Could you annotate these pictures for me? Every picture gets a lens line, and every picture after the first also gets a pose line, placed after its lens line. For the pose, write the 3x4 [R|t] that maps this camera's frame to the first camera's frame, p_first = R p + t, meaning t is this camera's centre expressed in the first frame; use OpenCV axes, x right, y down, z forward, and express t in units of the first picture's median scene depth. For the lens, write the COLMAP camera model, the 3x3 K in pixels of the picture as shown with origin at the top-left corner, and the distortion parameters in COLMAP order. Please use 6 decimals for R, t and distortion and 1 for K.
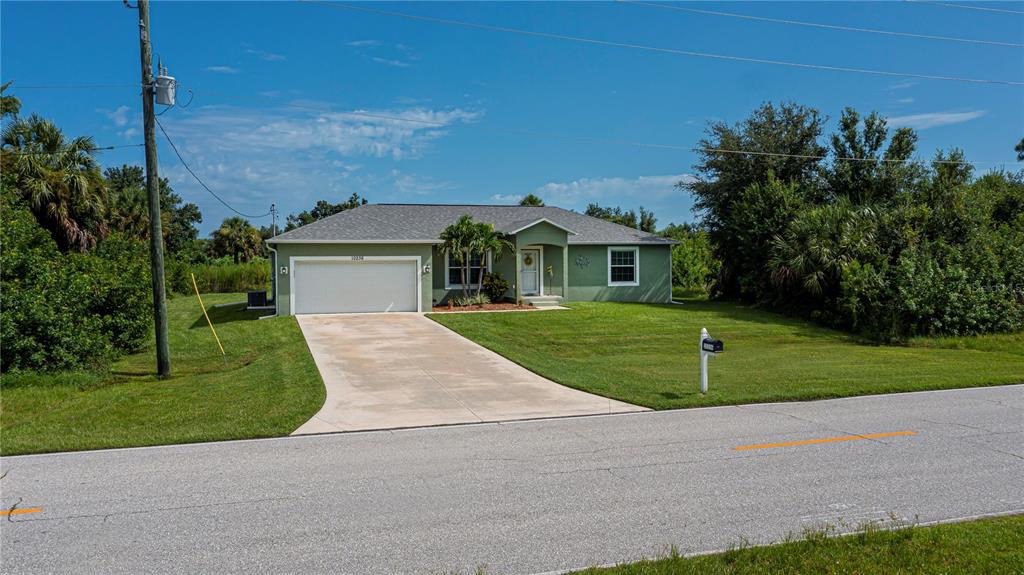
lens RADIAL K [[802.8, 0, 512.0], [0, 802.8, 287.5], [0, 0, 1]] dist [-0.001578, -0.001048]
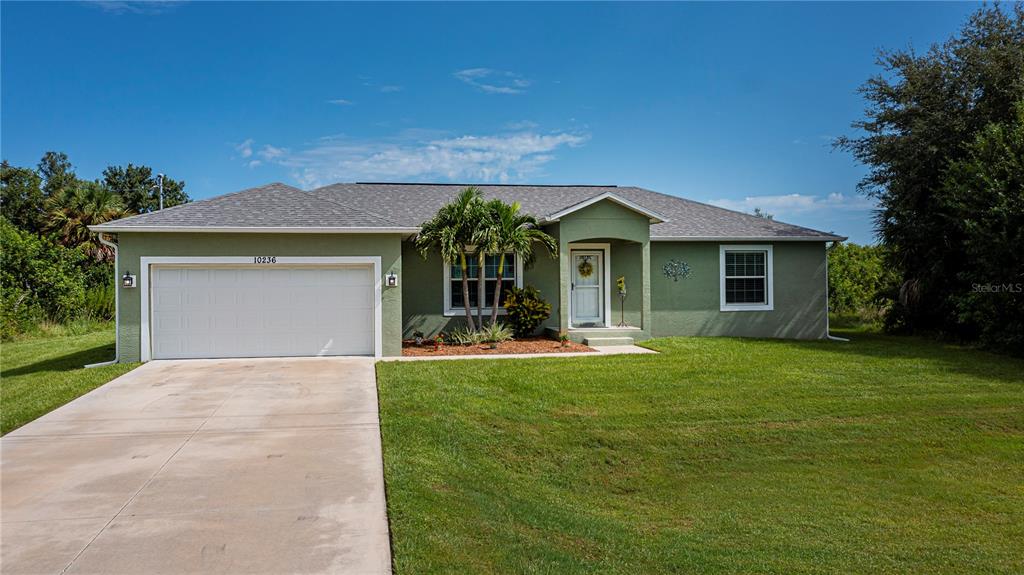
lens RADIAL K [[802.8, 0, 512.0], [0, 802.8, 287.5], [0, 0, 1]] dist [-0.001578, -0.001048]
pose [[0.991368, -0.000968, -0.131102, 0.046096], [-0.002728, 0.999604, -0.028009, -0.001912], [0.131077, 0.028125, 0.990973, 0.405182]]
